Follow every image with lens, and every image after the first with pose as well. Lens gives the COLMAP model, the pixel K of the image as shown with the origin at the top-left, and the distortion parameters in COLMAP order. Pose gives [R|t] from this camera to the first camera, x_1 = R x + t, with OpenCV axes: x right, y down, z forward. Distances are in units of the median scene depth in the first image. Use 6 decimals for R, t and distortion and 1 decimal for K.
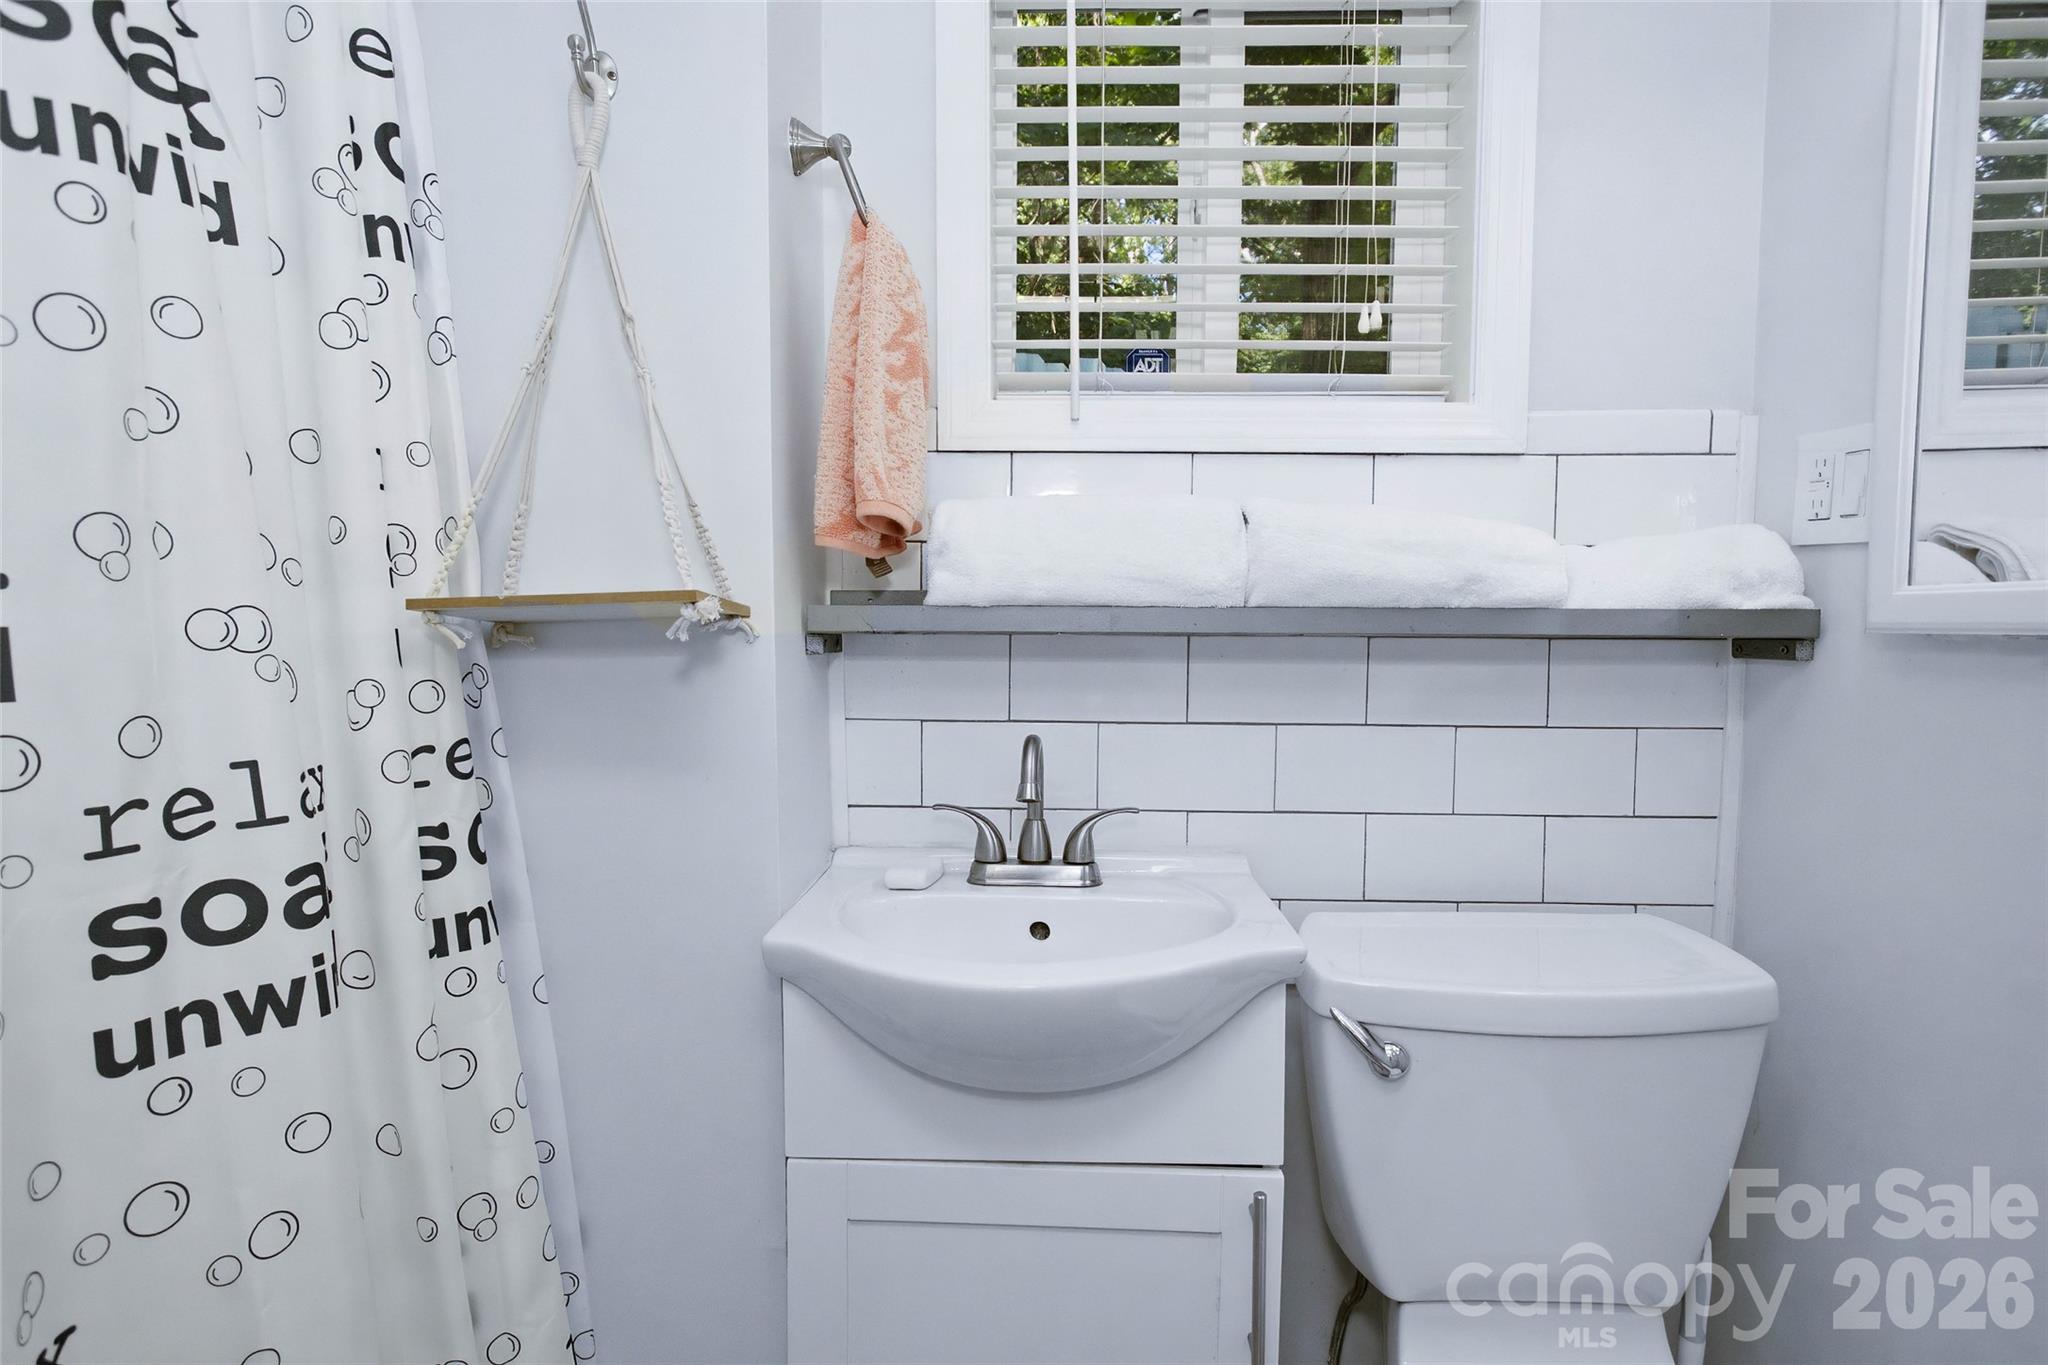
lens RADIAL K [[1034.8, 0, 1027.5], [0, 1034.8, 689.8], [0, 0, 1]] dist [-0.002362, 0.001600]
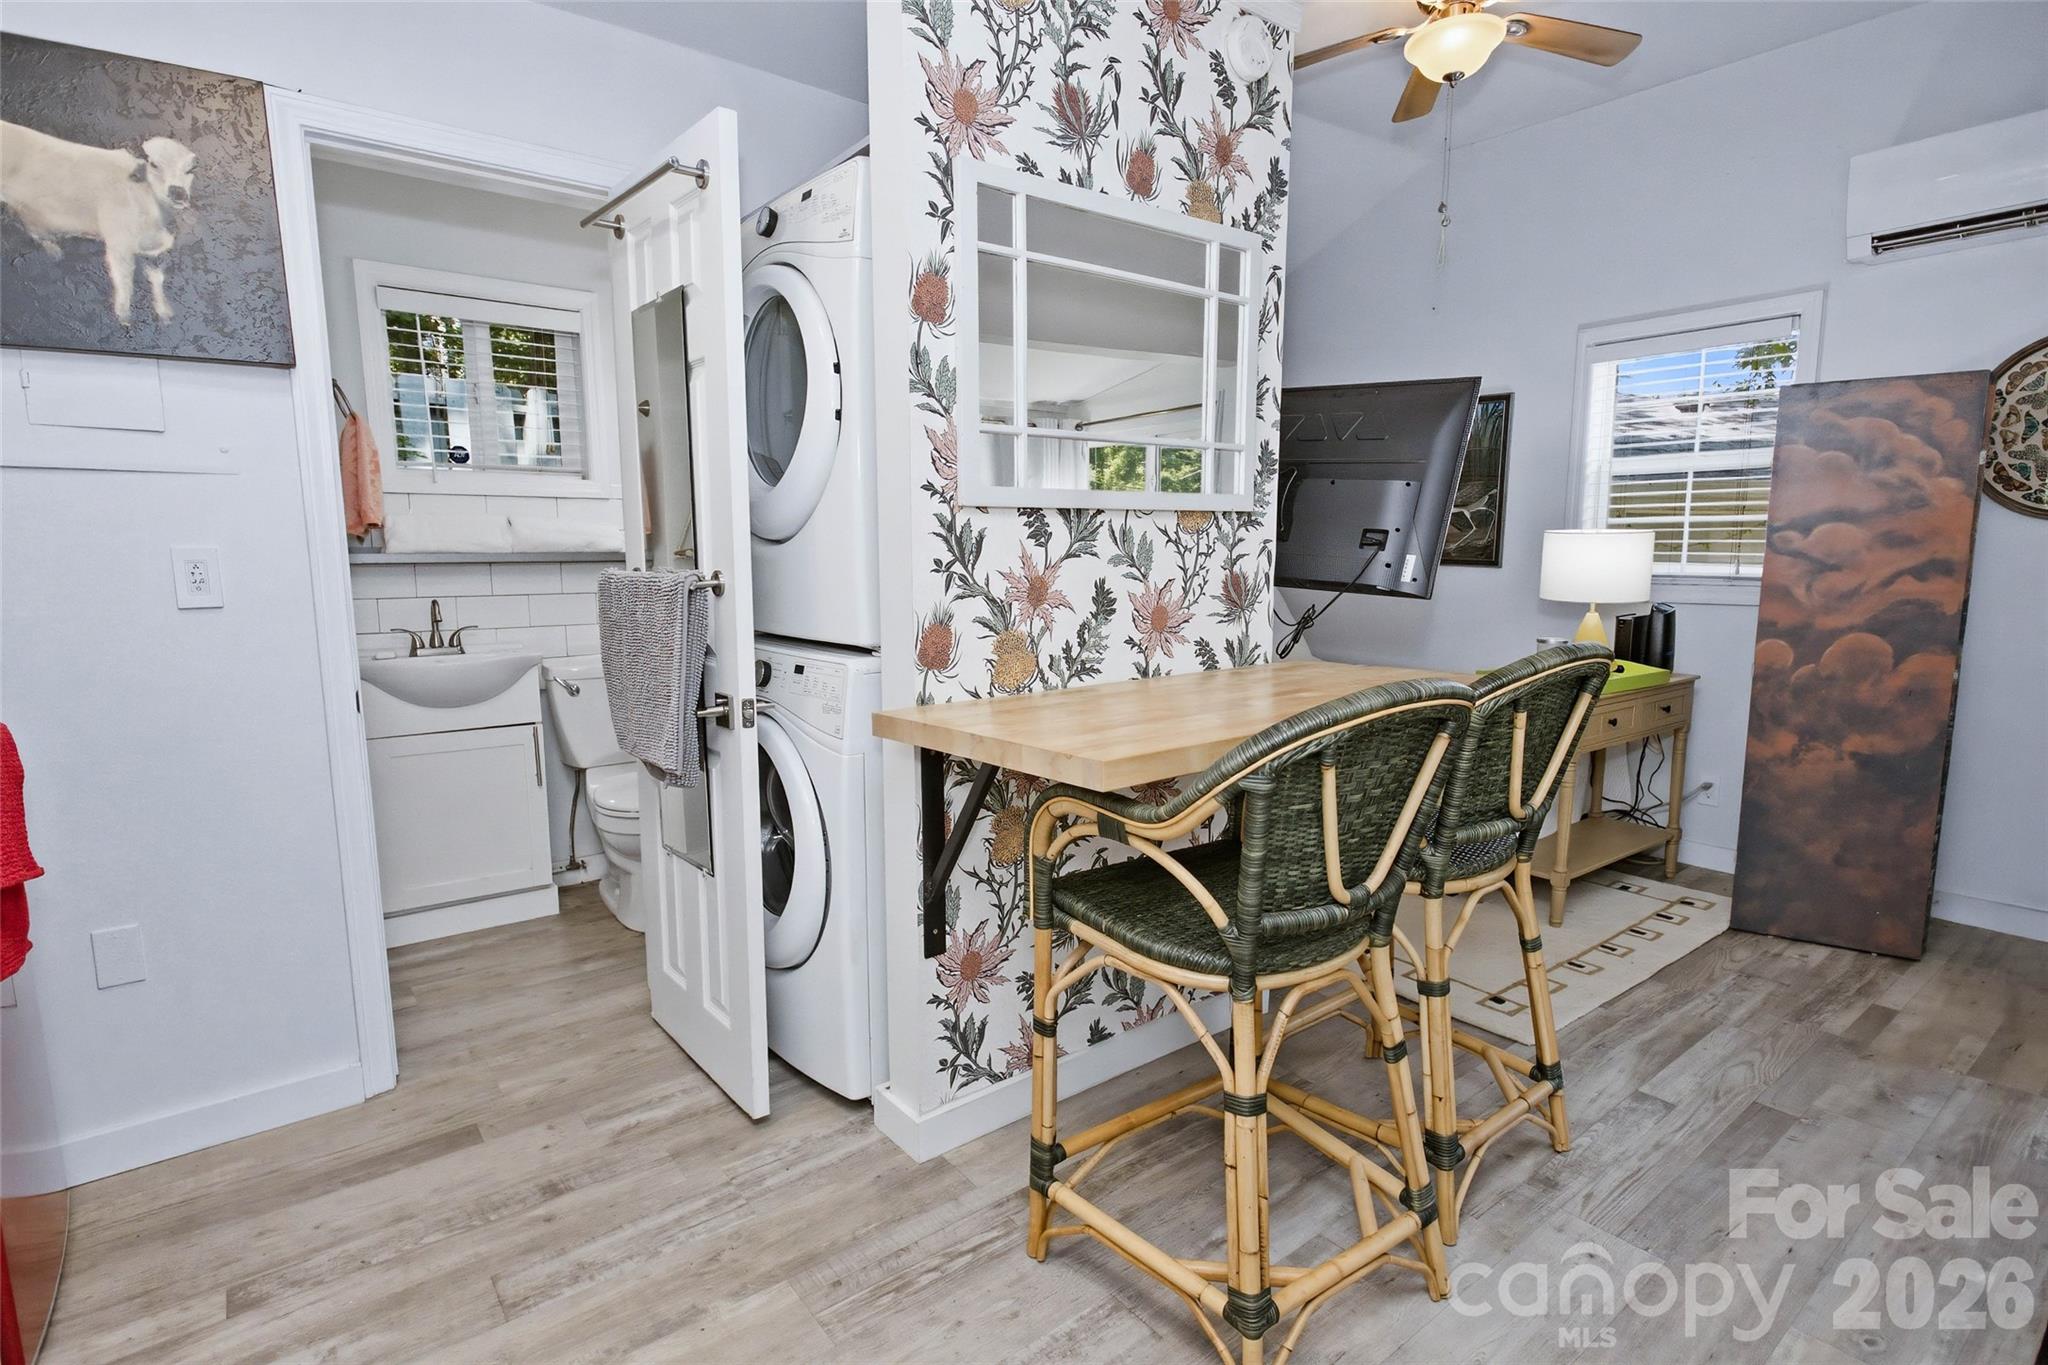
lens RADIAL K [[1020.7, 0, 1030.9], [0, 1020.7, 690.0], [0, 0, 1]] dist [0.000610, 0.001722]
pose [[0.771789, -0.096964, 0.628443, -0.523317], [0.050107, 0.994506, 0.091909, 0.118007], [-0.633902, -0.039444, 0.772407, -2.227046]]
